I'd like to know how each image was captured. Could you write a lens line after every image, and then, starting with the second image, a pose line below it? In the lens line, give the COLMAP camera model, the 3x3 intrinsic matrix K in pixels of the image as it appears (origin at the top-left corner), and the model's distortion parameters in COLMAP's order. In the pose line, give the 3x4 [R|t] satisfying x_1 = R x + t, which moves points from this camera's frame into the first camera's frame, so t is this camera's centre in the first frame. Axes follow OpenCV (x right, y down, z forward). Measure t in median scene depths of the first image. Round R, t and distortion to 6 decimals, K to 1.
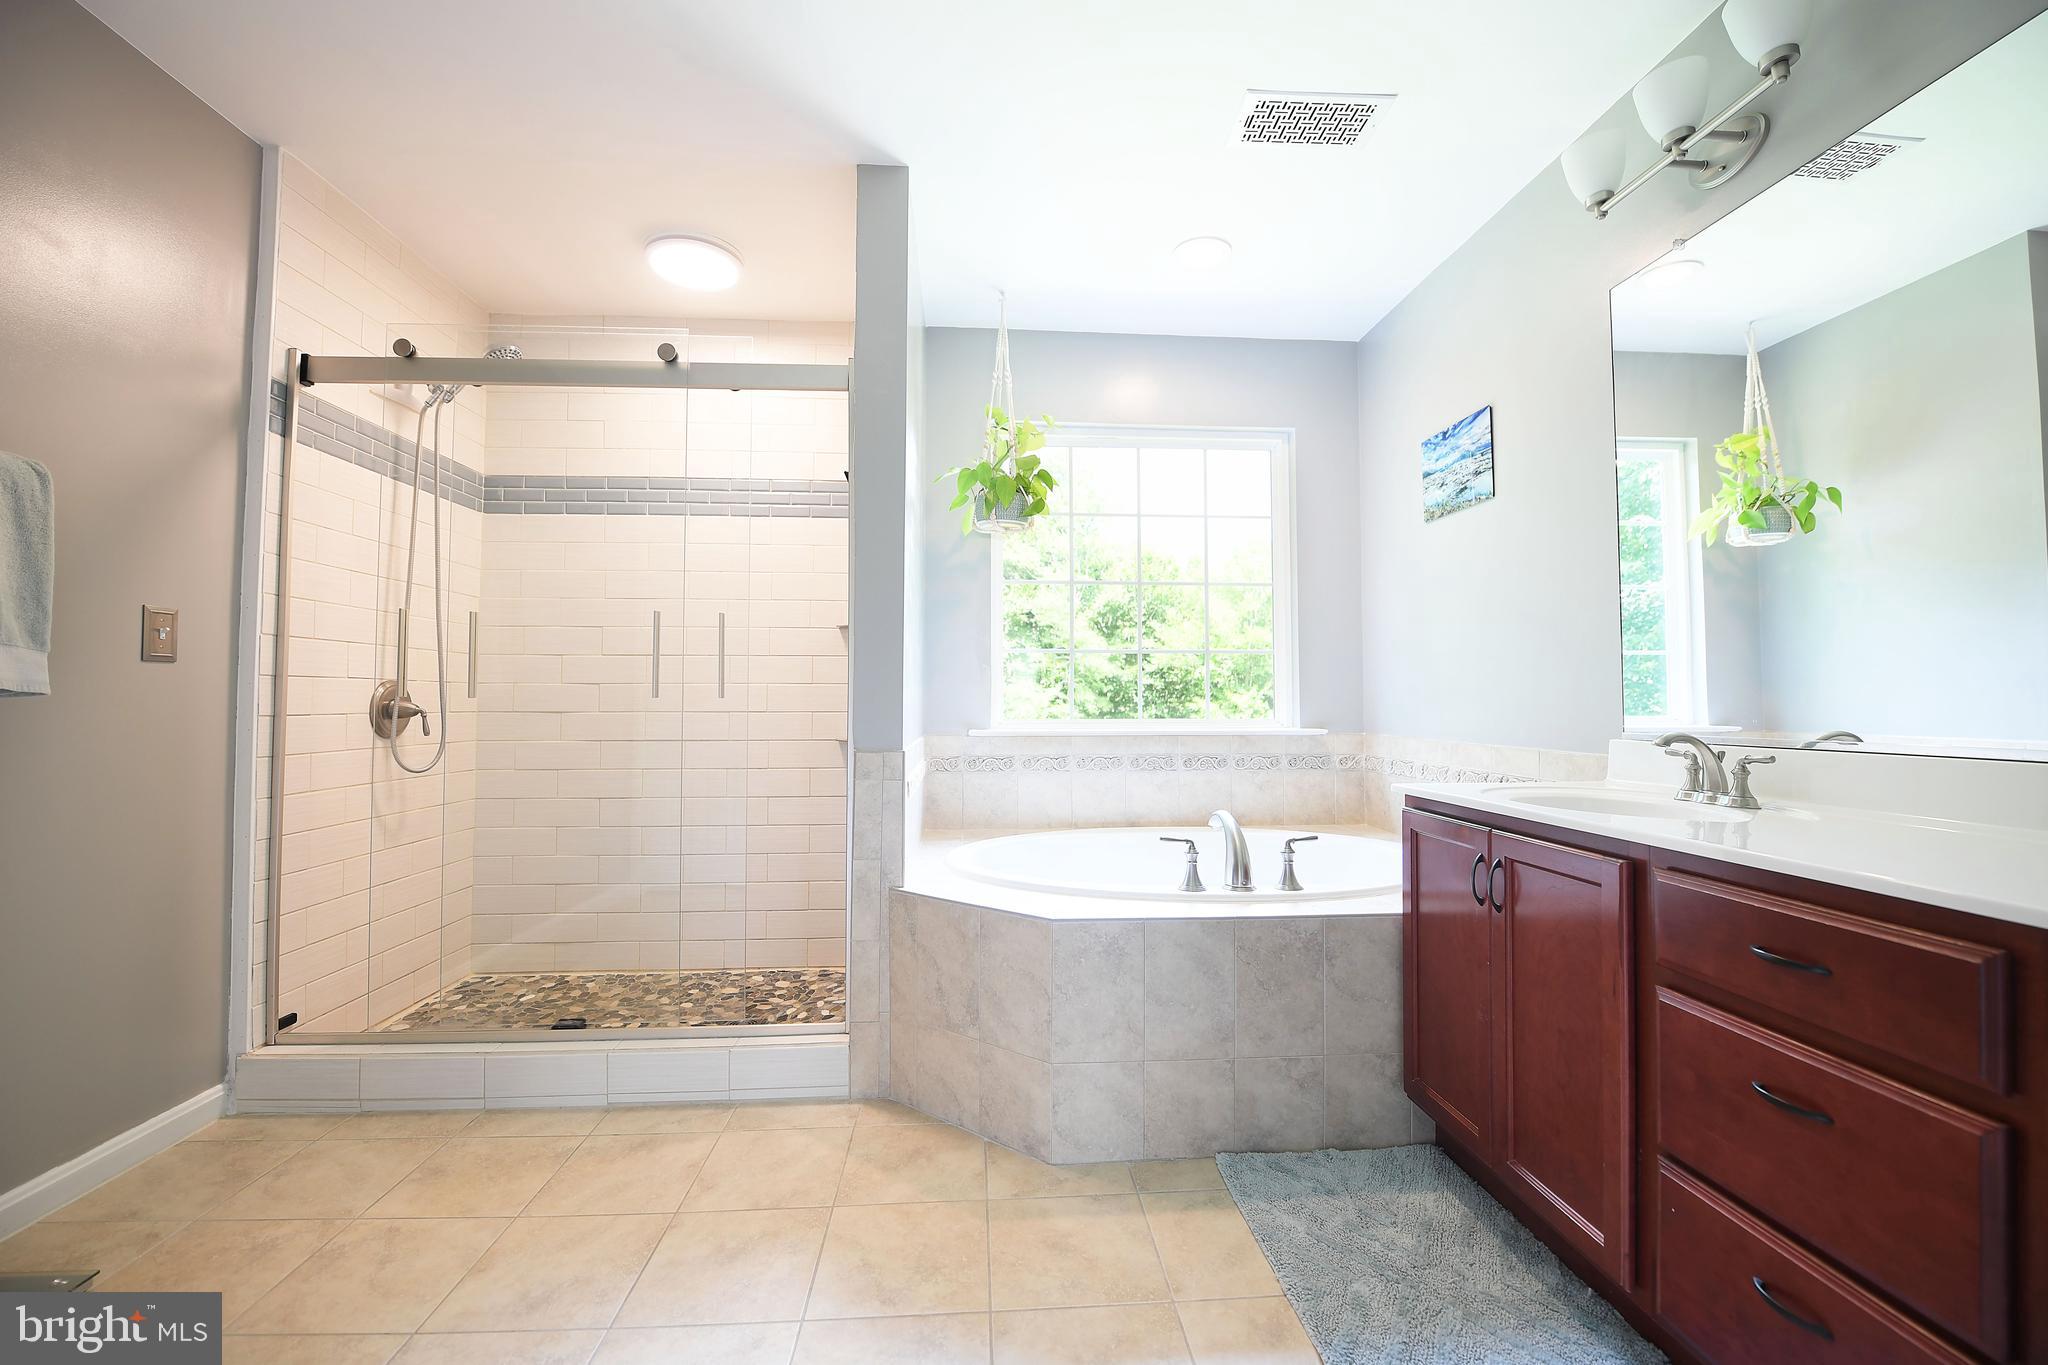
lens RADIAL K [[827.8, 0, 1019.1], [0, 827.8, 688.0], [0, 0, 1]] dist [-0.008411, -0.001748]
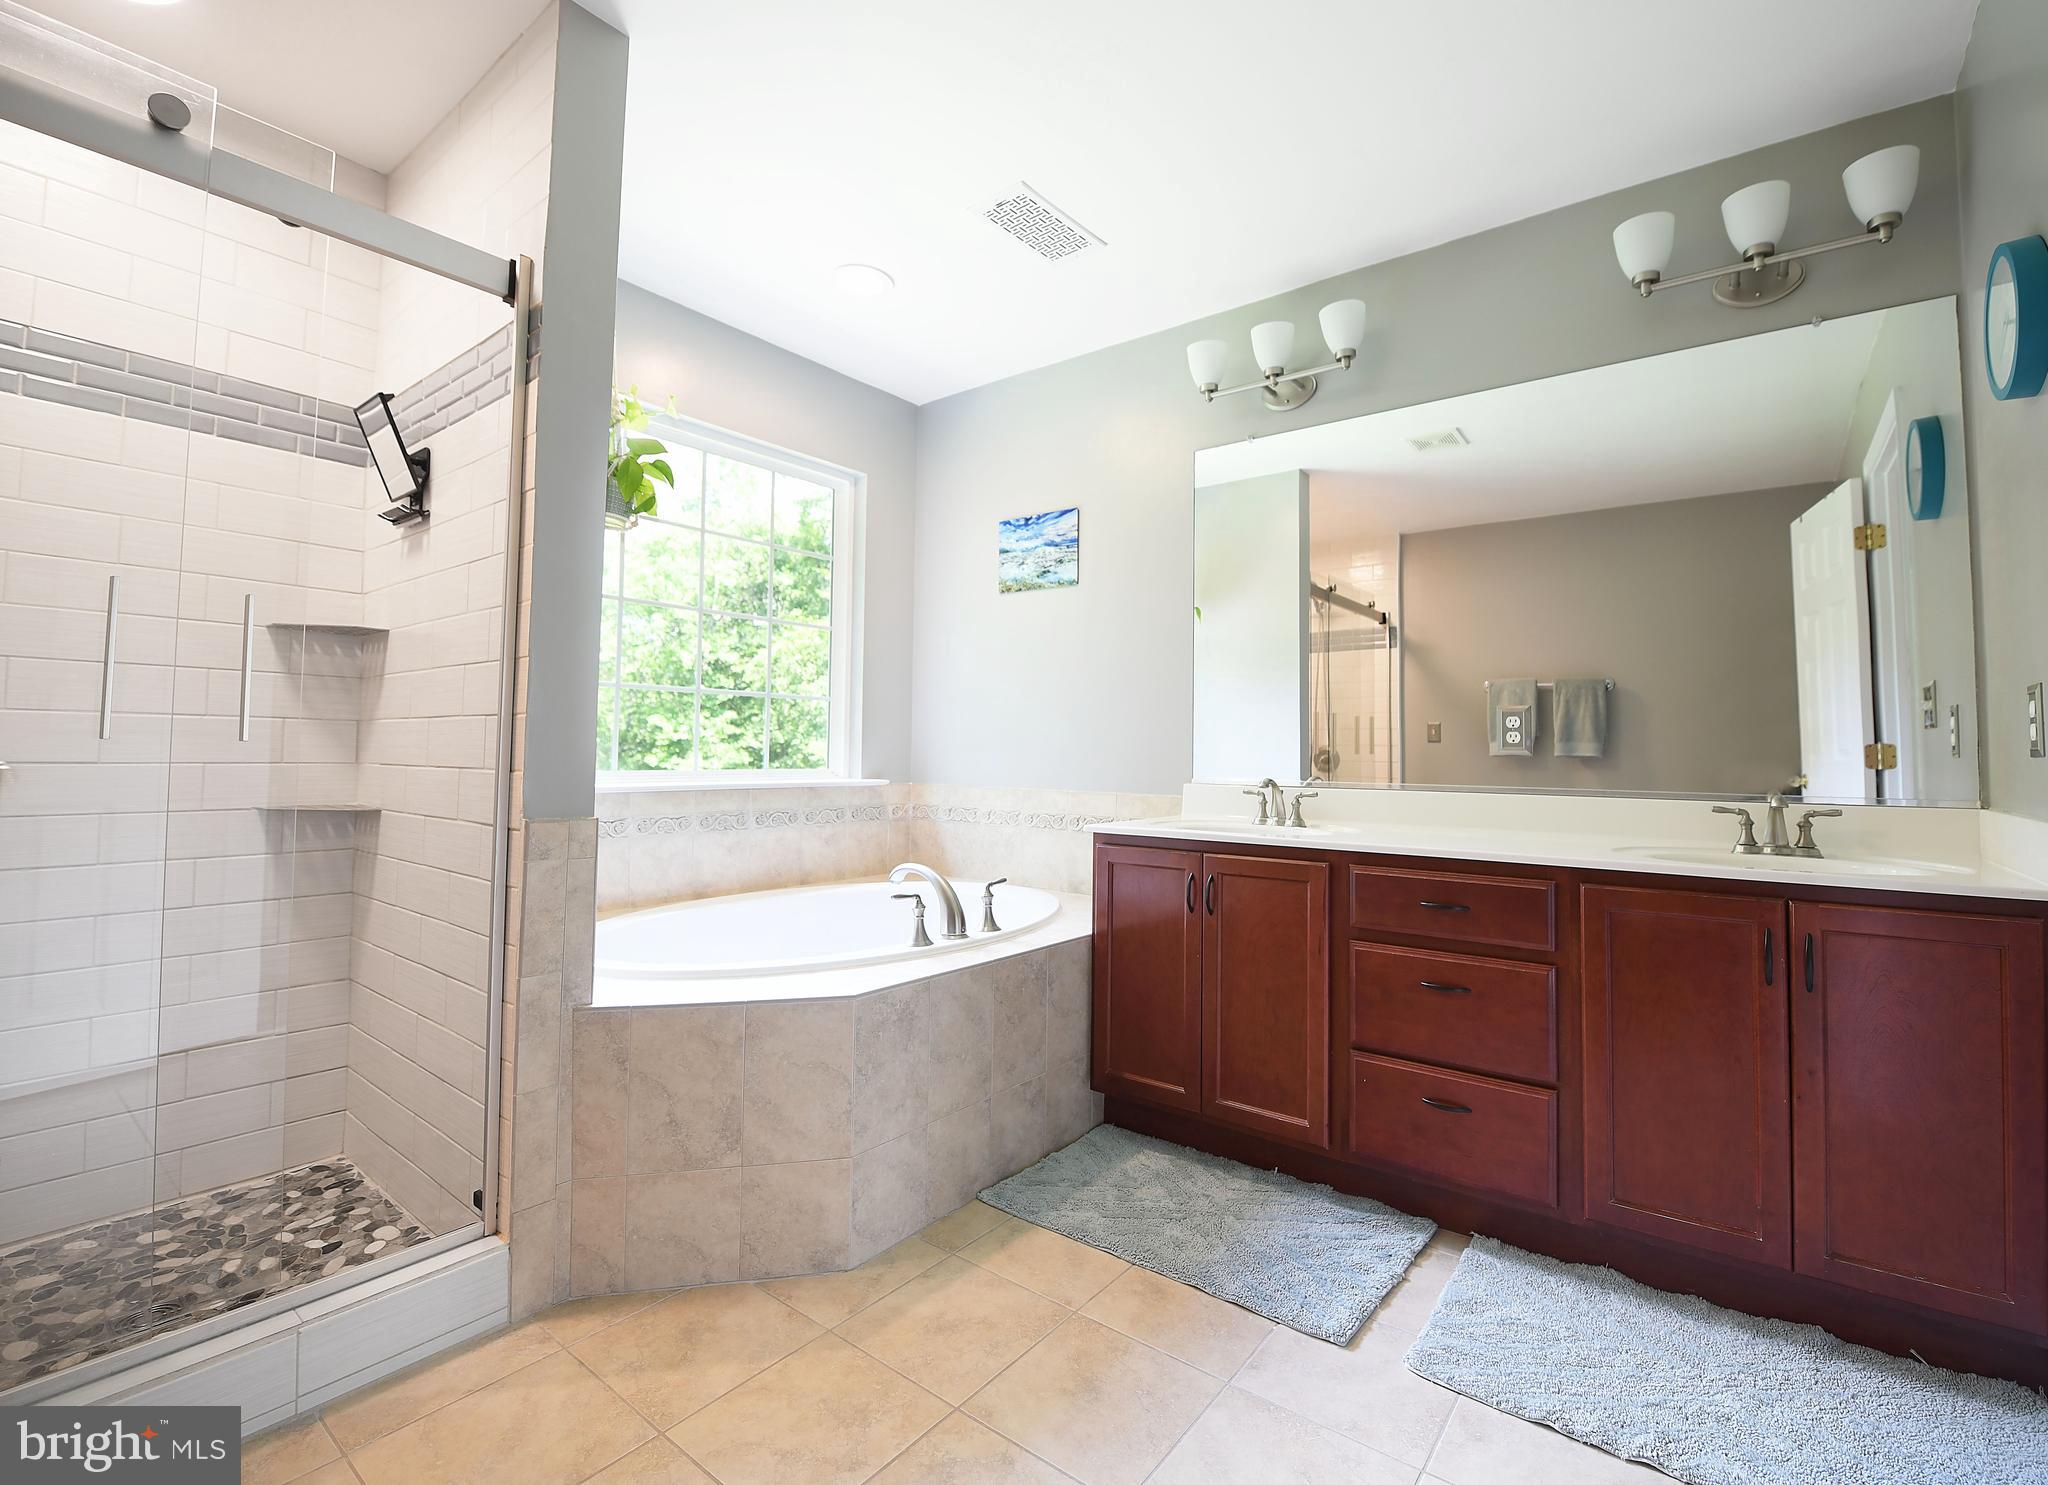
lens RADIAL K [[933.4, 0, 1036.0], [0, 933.4, 730.9], [0, 0, 1]] dist [-0.011042, -0.003160]
pose [[0.650403, 0.024322, 0.759200, -0.553758], [-0.023016, 0.999659, -0.012307, 0.000023], [-0.759240, -0.009469, 0.650741, 0.178084]]
